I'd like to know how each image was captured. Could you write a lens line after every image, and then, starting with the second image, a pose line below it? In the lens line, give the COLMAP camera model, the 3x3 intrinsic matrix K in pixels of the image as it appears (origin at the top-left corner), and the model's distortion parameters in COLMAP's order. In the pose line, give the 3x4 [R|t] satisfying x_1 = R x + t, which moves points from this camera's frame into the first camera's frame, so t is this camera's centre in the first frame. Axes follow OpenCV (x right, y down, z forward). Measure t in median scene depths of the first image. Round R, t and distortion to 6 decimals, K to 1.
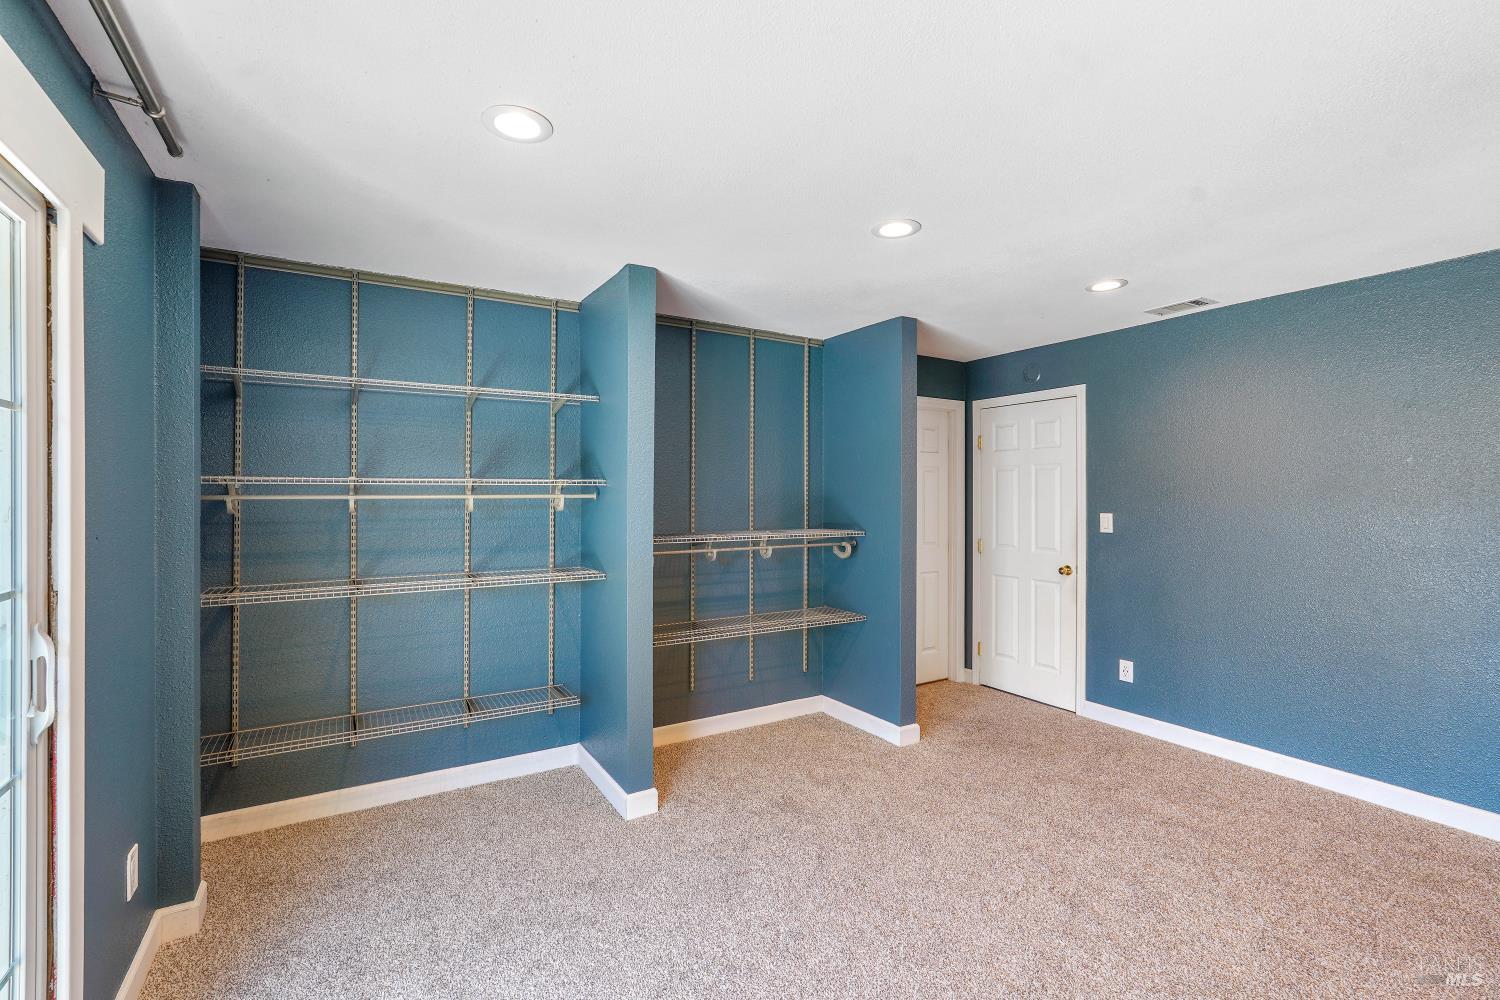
lens RADIAL K [[672.4, 0, 742.7], [0, 672.4, 498.0], [0, 0, 1]] dist [-0.007519, 0.001281]
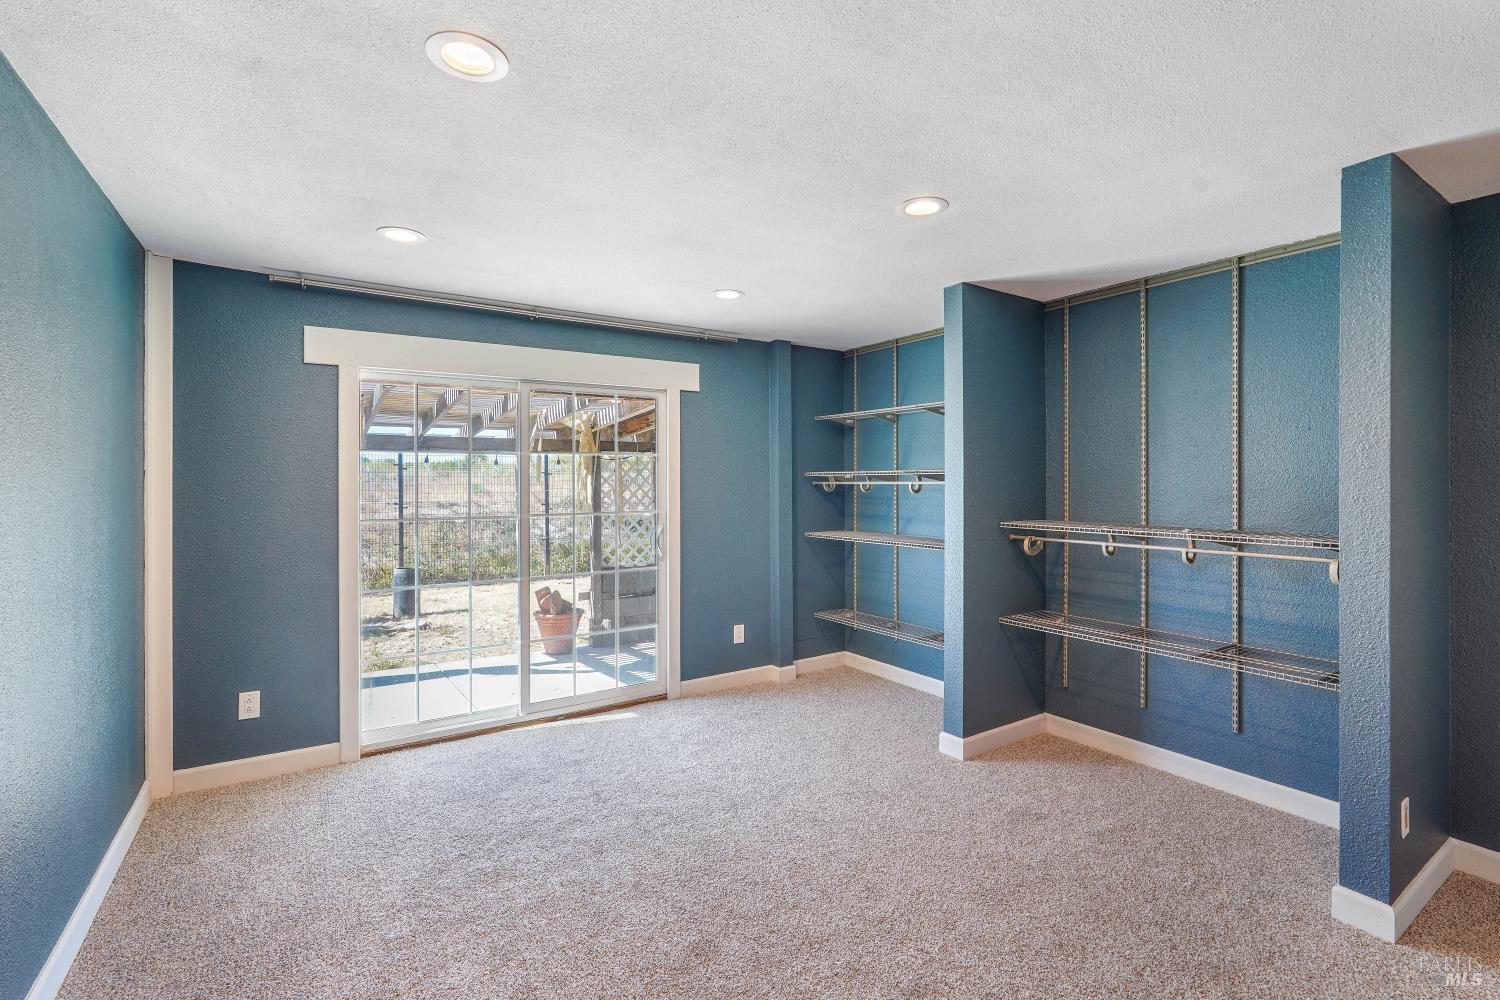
lens RADIAL K [[672.4, 0, 752.8], [0, 672.4, 488.0], [0, 0, 1]] dist [-0.007519, 0.001281]
pose [[0.042666, 0.009355, -0.999046, 0.981895], [-0.003557, 0.999951, 0.009212, -0.002891], [0.999083, 0.003160, 0.042698, 0.592118]]
